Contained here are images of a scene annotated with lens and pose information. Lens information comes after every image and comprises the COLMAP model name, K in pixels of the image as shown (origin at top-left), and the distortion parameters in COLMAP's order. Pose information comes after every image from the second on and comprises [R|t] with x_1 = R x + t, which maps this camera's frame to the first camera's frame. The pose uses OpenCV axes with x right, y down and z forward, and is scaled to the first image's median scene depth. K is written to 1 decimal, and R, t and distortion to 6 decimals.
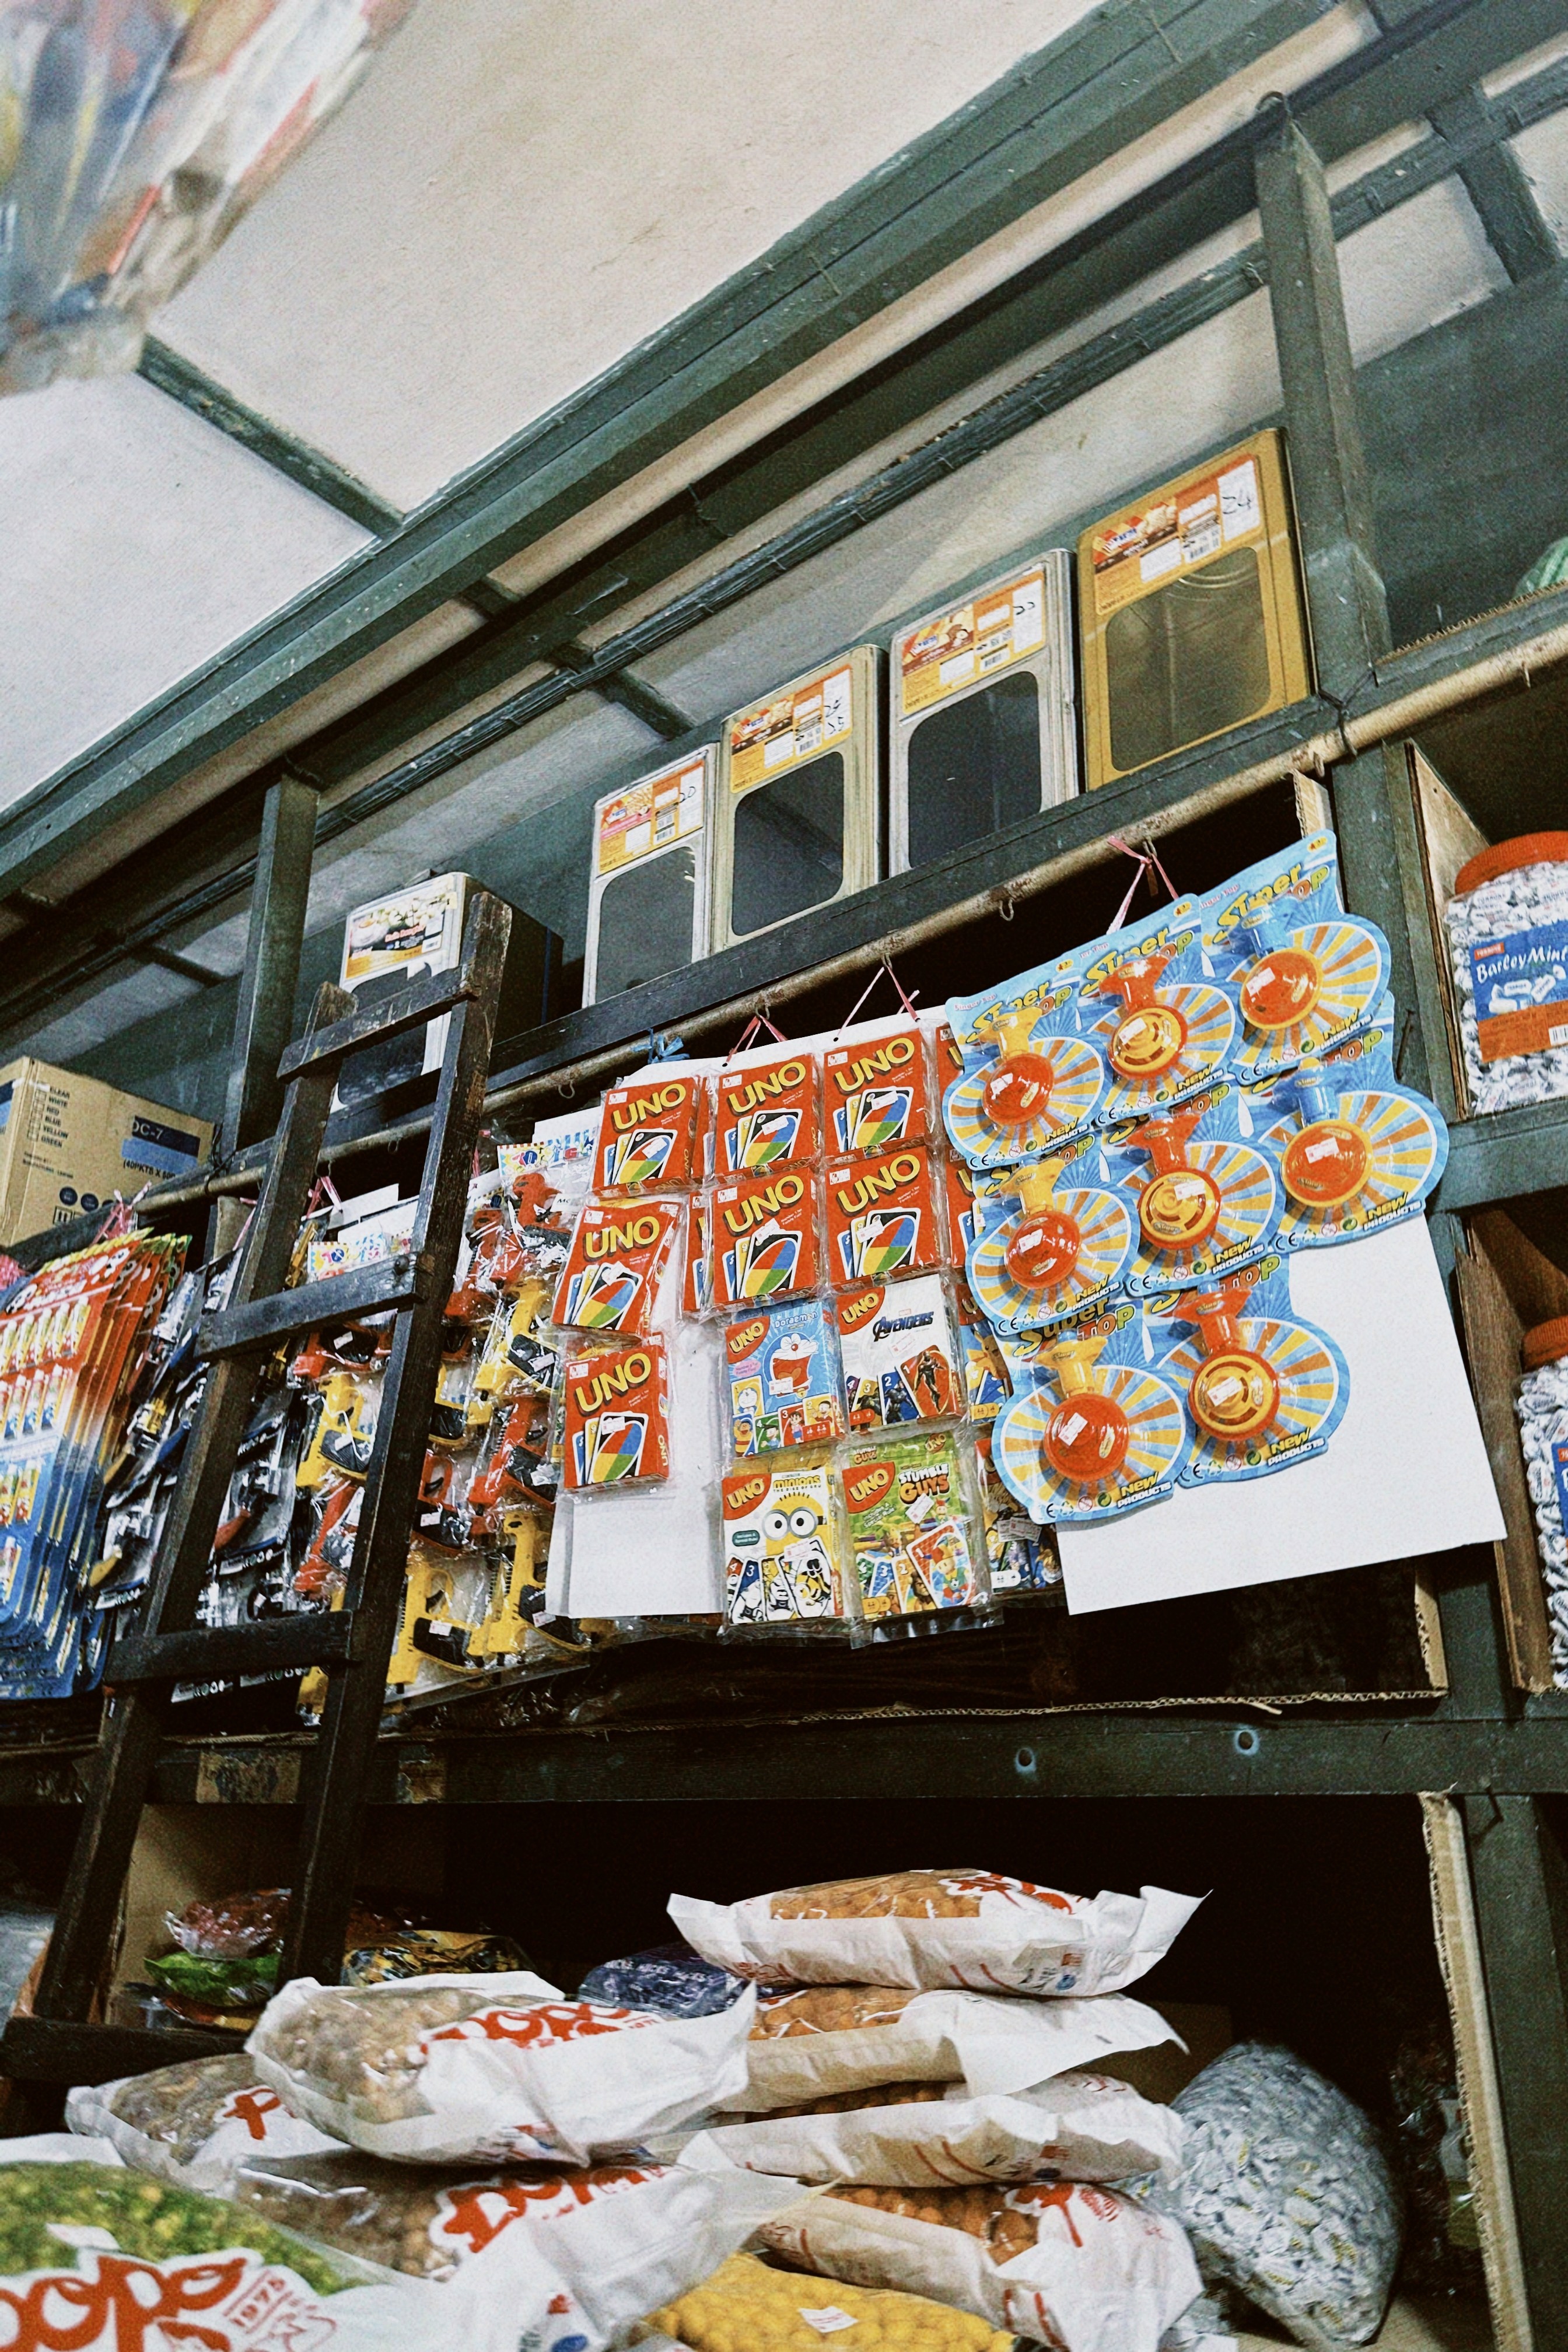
lens RADIAL K [[1652.8, 0, 767.3], [0, 1652.8, 1185.8], [0, 0, 1]] dist [0.159470, -0.321495]
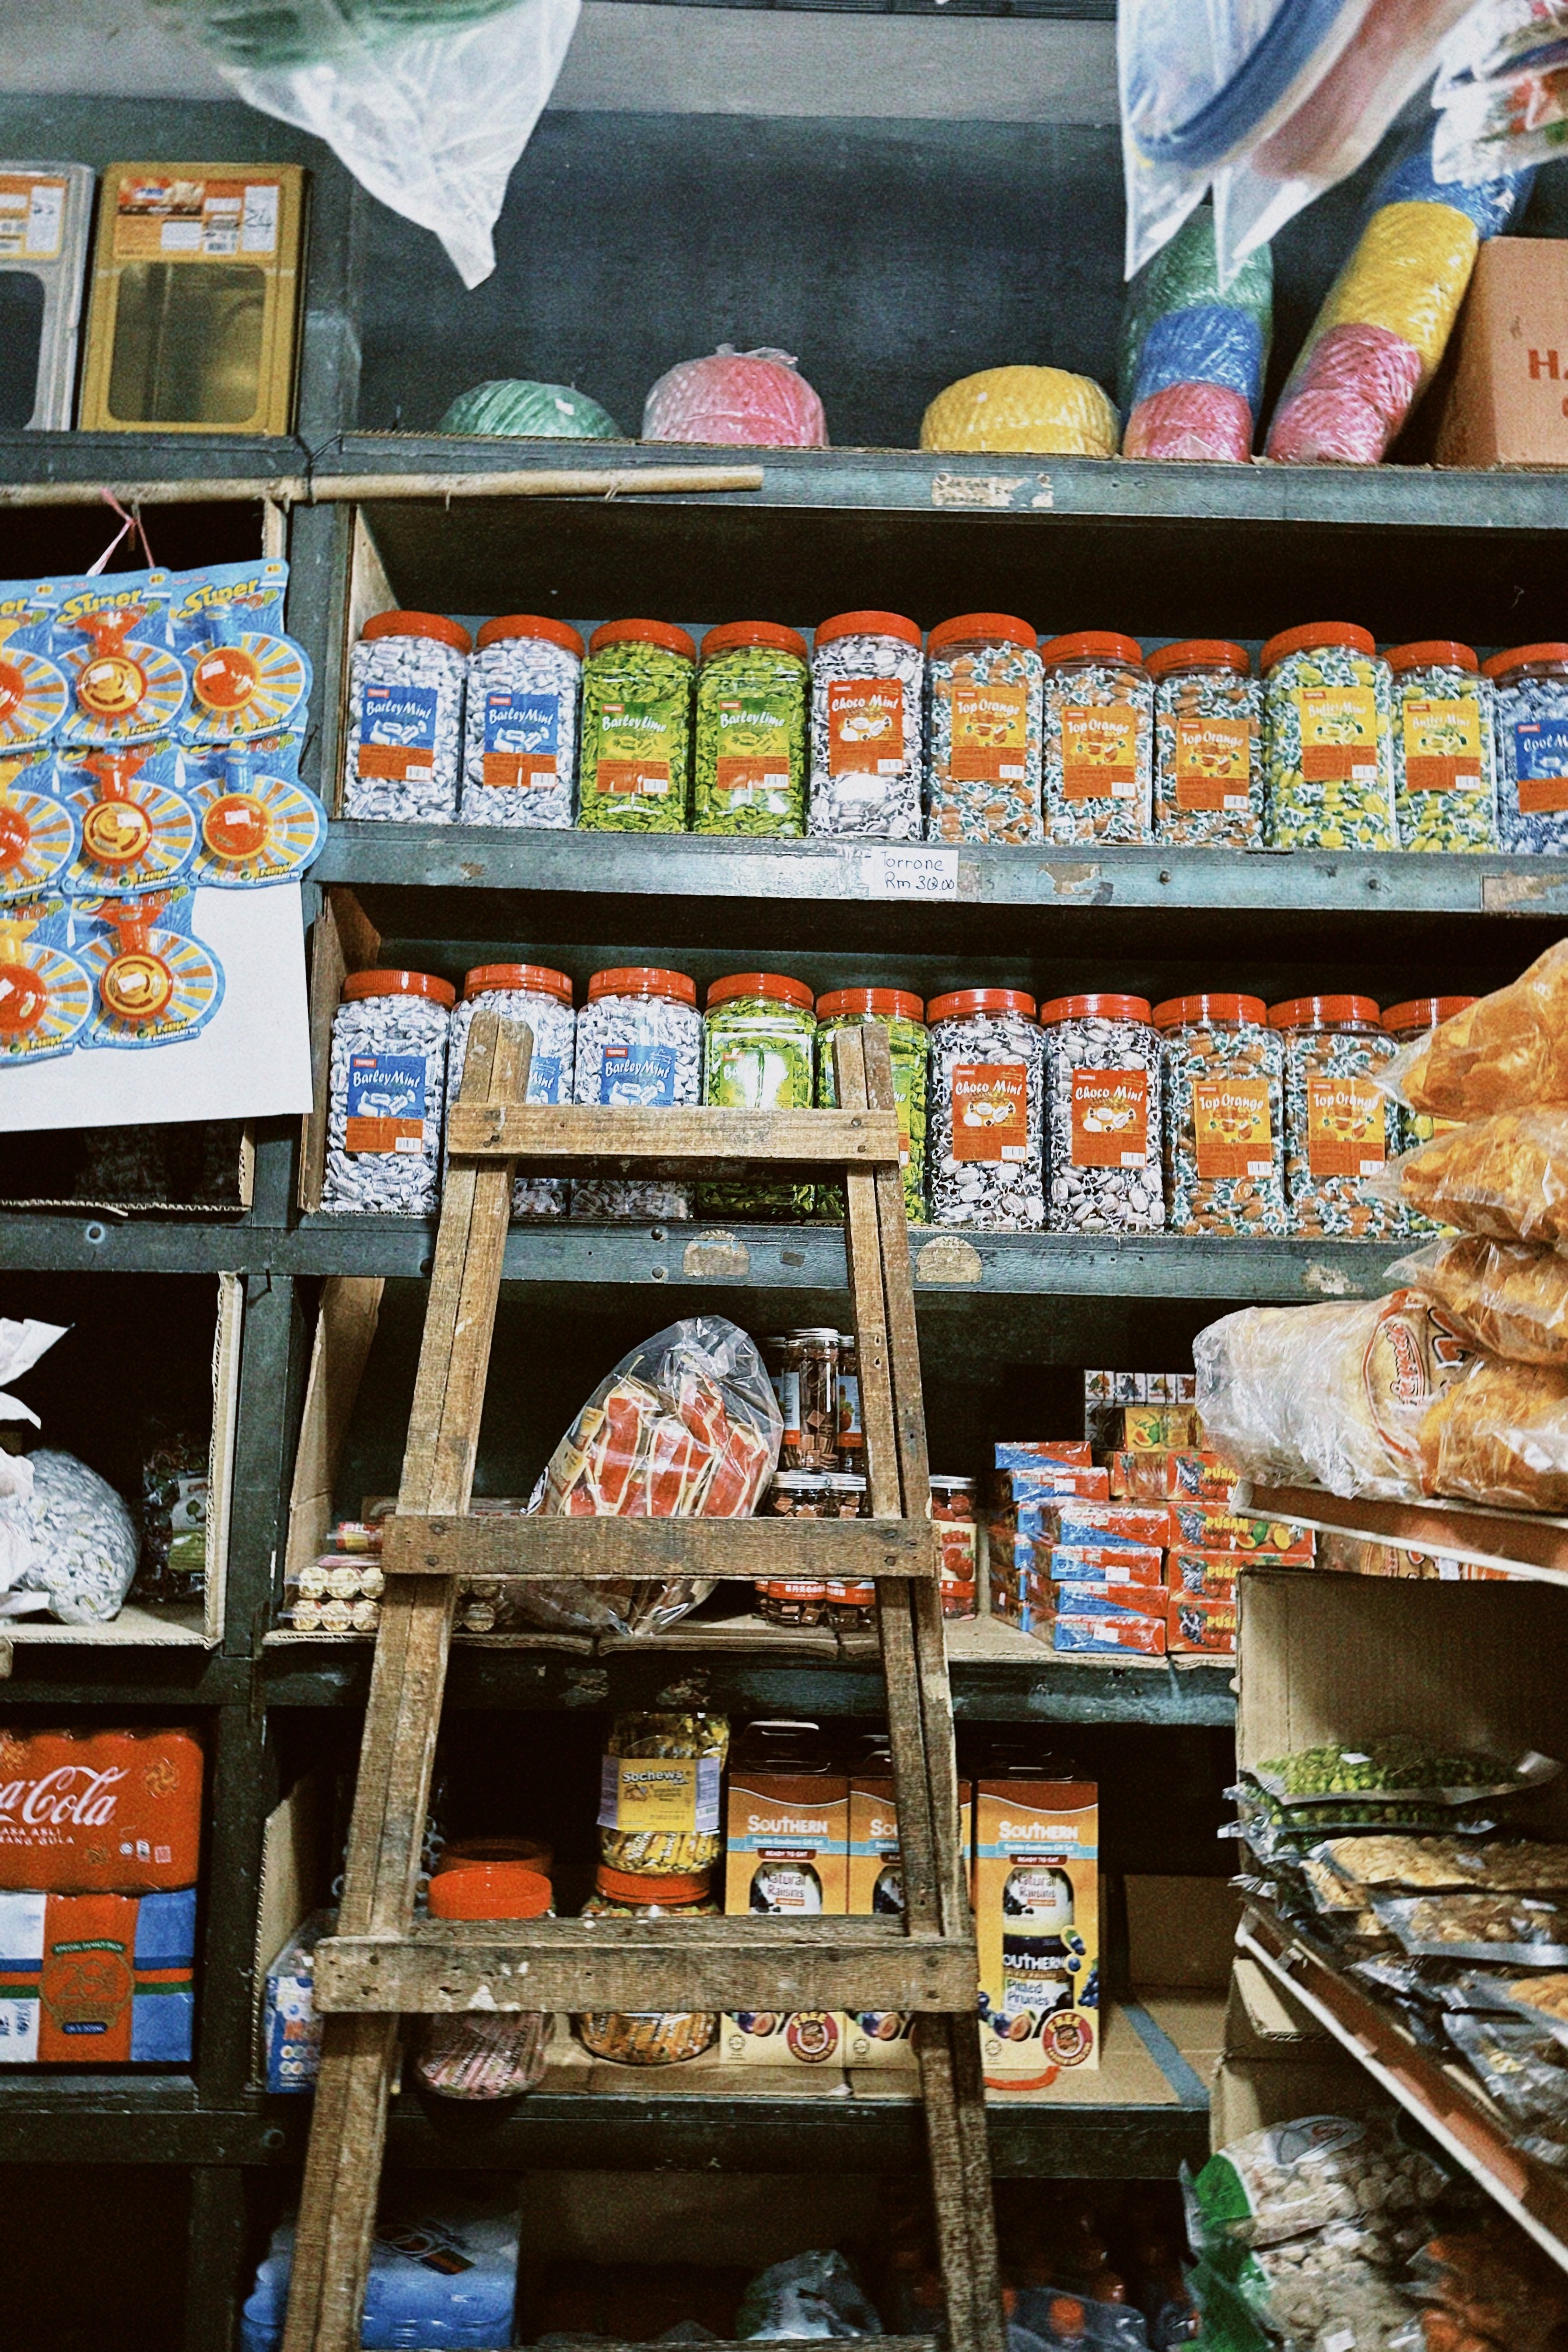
lens RADIAL K [[1652.8, 0, 767.3], [0, 1652.8, 1185.8], [0, 0, 1]] dist [0.159470, -0.321495]
pose [[0.750112, 0.082800, 0.656106, -0.196739], [-0.252846, 0.952659, 0.168849, -0.071236], [-0.611065, -0.292550, 0.735537, -0.310981]]
